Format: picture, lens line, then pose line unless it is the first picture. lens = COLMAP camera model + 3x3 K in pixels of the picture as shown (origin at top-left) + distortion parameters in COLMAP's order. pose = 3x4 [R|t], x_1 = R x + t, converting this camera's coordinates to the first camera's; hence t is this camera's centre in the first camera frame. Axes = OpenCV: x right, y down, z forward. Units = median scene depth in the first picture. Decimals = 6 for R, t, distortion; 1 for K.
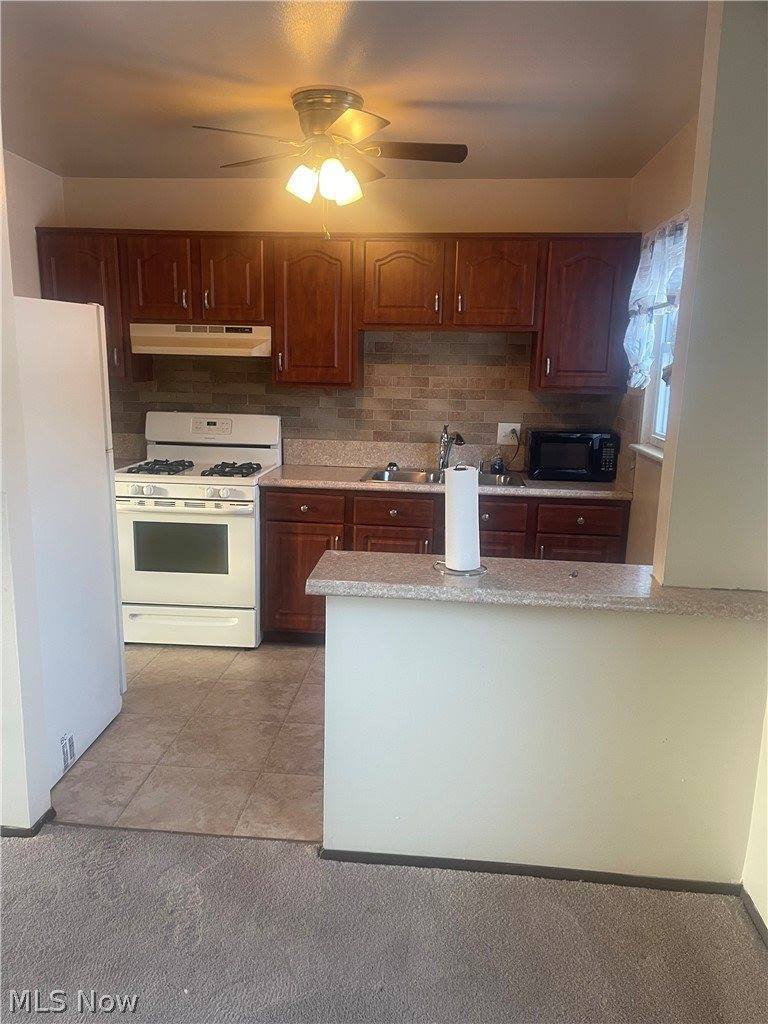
lens RADIAL K [[769.5, 0, 384.3], [0, 769.5, 512.9], [0, 0, 1]] dist [0.006429, 0.000971]
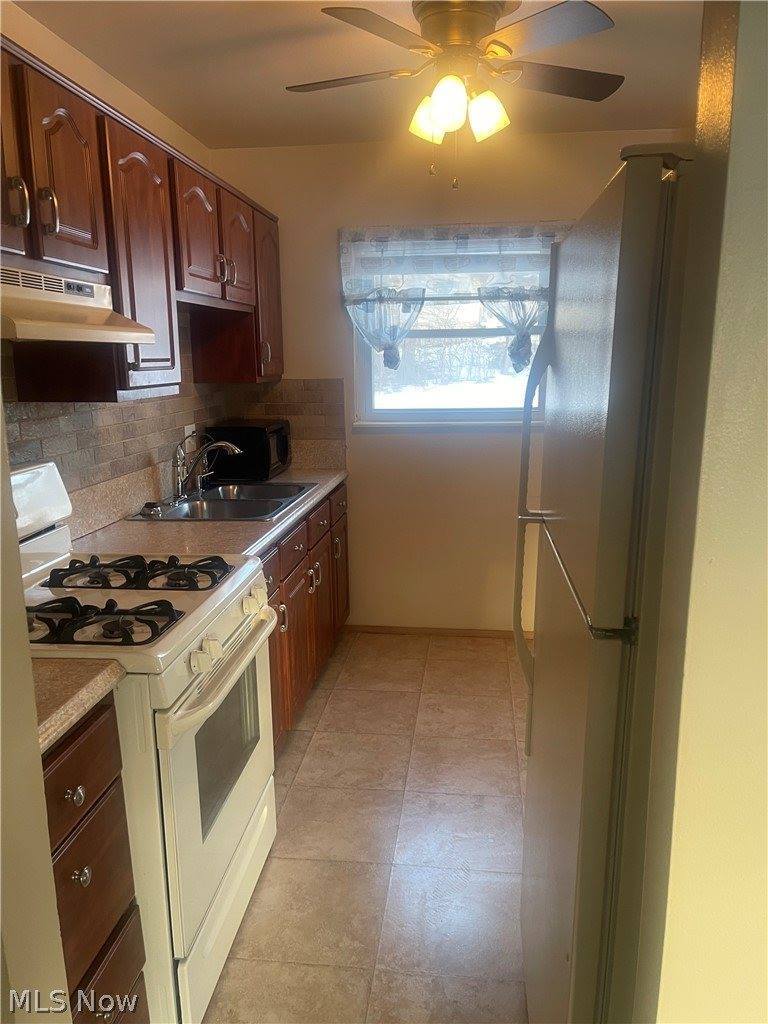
lens RADIAL K [[769.5, 0, 385.1], [0, 769.5, 515.0], [0, 0, 1]] dist [0.006429, 0.000971]
pose [[0.027155, -0.223258, 0.974381, -0.668207], [0.208275, 0.954613, 0.212924, -0.162580], [-0.977693, 0.197157, 0.072422, 0.794432]]
